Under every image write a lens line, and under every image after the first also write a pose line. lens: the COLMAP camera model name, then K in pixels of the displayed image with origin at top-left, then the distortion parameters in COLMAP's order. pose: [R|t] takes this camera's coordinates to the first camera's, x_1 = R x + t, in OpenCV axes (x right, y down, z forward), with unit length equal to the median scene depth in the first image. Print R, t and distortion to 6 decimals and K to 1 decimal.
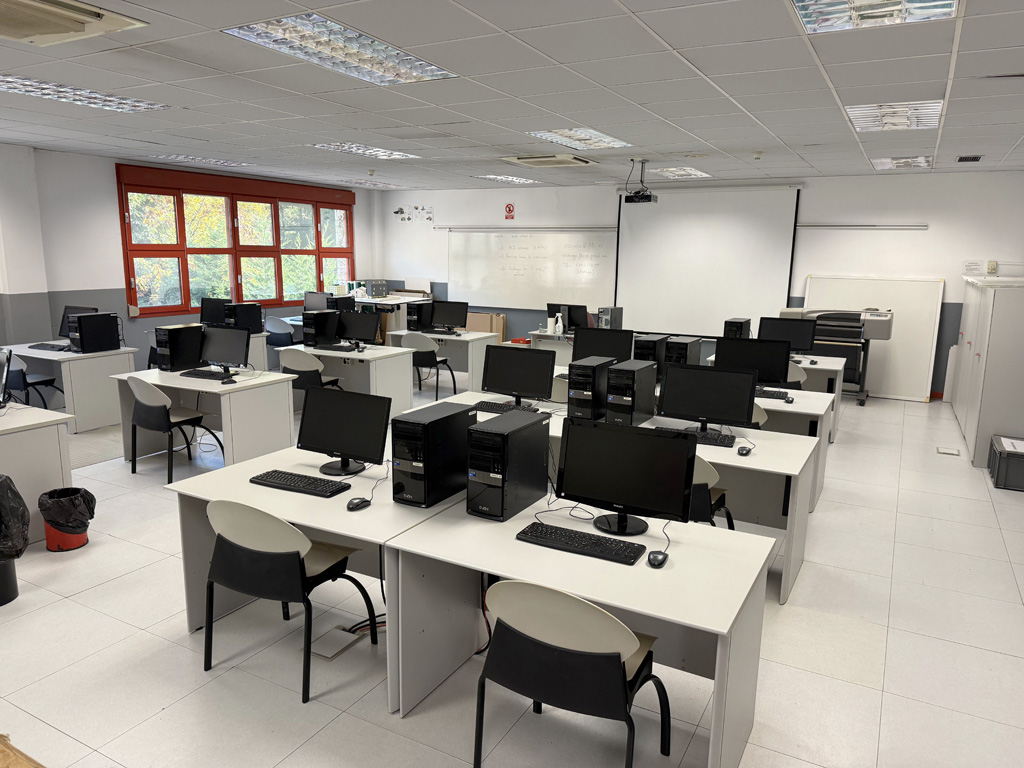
lens RADIAL K [[711.6, 0, 493.3], [0, 711.6, 384.5], [0, 0, 1]] dist [0.061297, -0.151628]
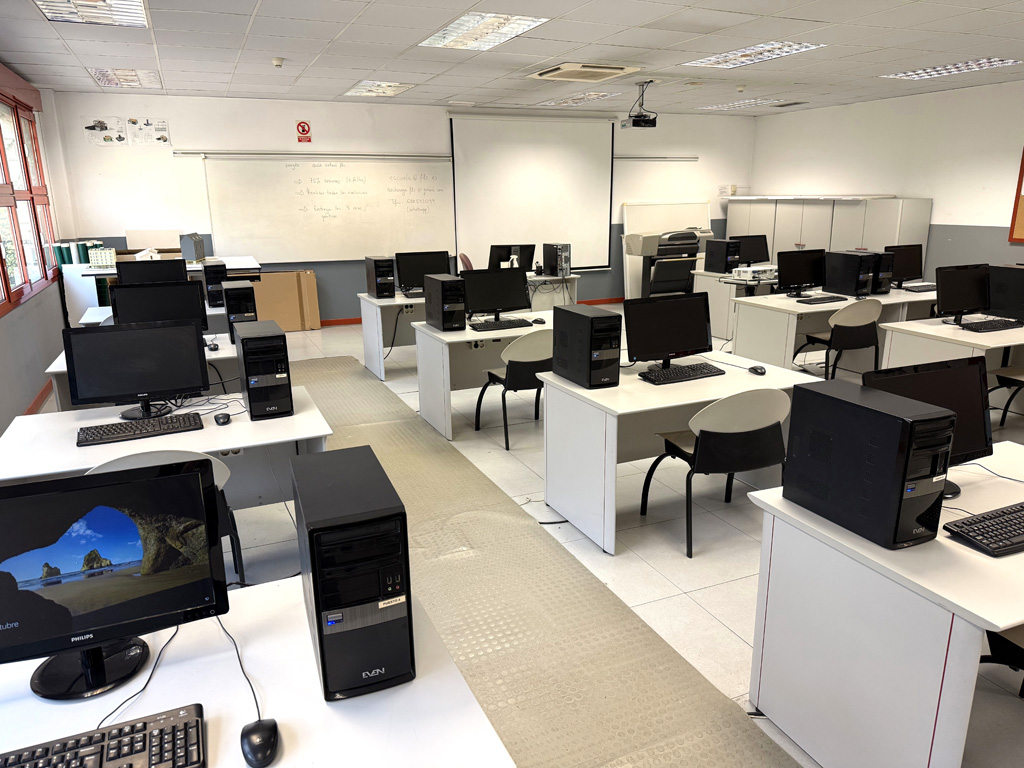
lens RADIAL K [[711.6, 0, 493.3], [0, 711.6, 384.5], [0, 0, 1]] dist [0.061297, -0.151628]
pose [[0.612040, -0.221040, 0.759308, -0.510586], [0.163013, 0.974787, 0.152371, -0.069400], [-0.773844, 0.030520, 0.632641, 0.398175]]
